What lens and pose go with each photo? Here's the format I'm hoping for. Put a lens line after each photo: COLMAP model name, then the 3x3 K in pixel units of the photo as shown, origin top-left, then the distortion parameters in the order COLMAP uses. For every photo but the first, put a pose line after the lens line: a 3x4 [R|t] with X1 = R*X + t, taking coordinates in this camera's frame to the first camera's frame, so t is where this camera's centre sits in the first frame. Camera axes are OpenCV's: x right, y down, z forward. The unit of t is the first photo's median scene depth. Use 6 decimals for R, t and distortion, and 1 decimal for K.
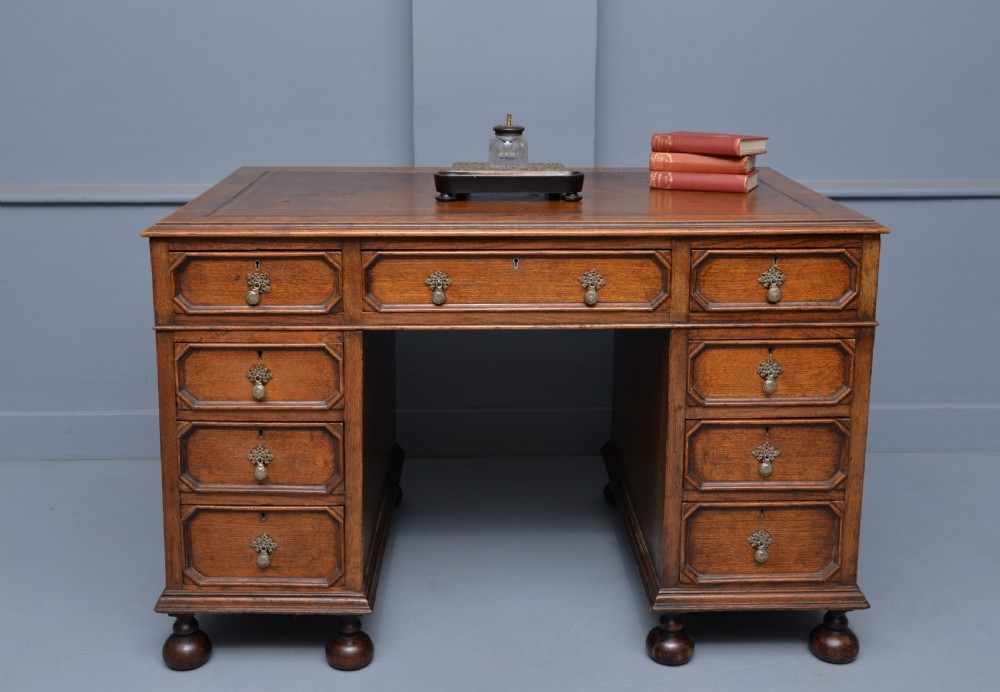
lens RADIAL K [[1130.6, 0, 495.2], [0, 1130.6, 280.1], [0, 0, 1]] dist [0.027295, 0.010456]
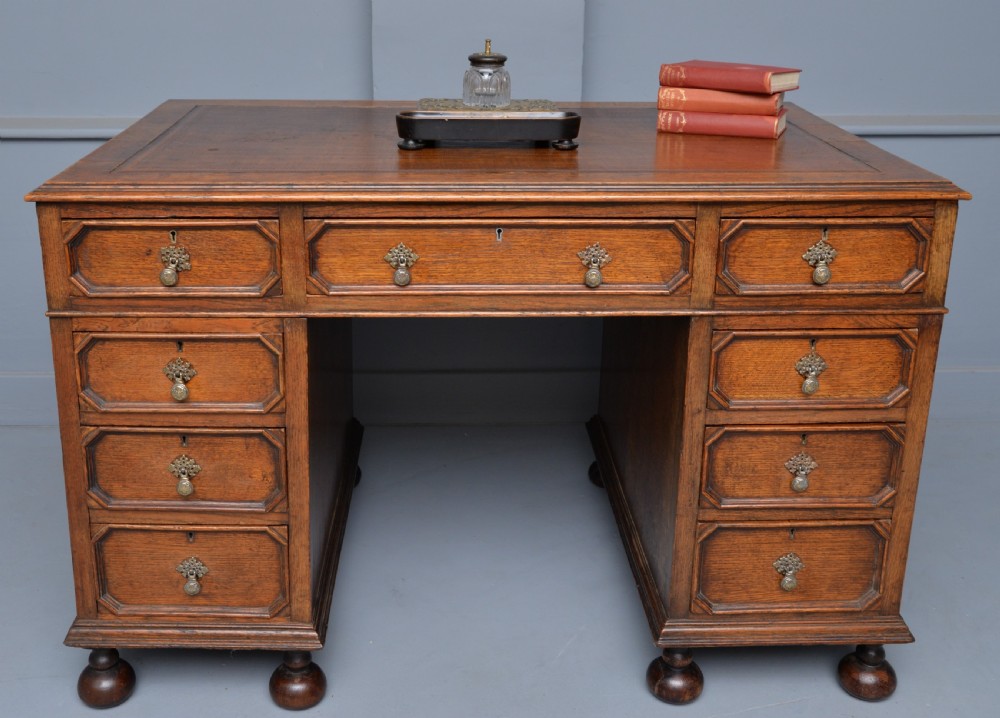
lens RADIAL K [[1117.4, 0, 458.5], [0, 1117.4, 304.4], [0, 0, 1]] dist [-0.010055, 0.018370]
pose [[0.999992, 0.003174, 0.002587, -0.011807], [-0.003418, 0.994952, 0.100295, -0.043624], [-0.002255, -0.100303, 0.994954, 0.210040]]
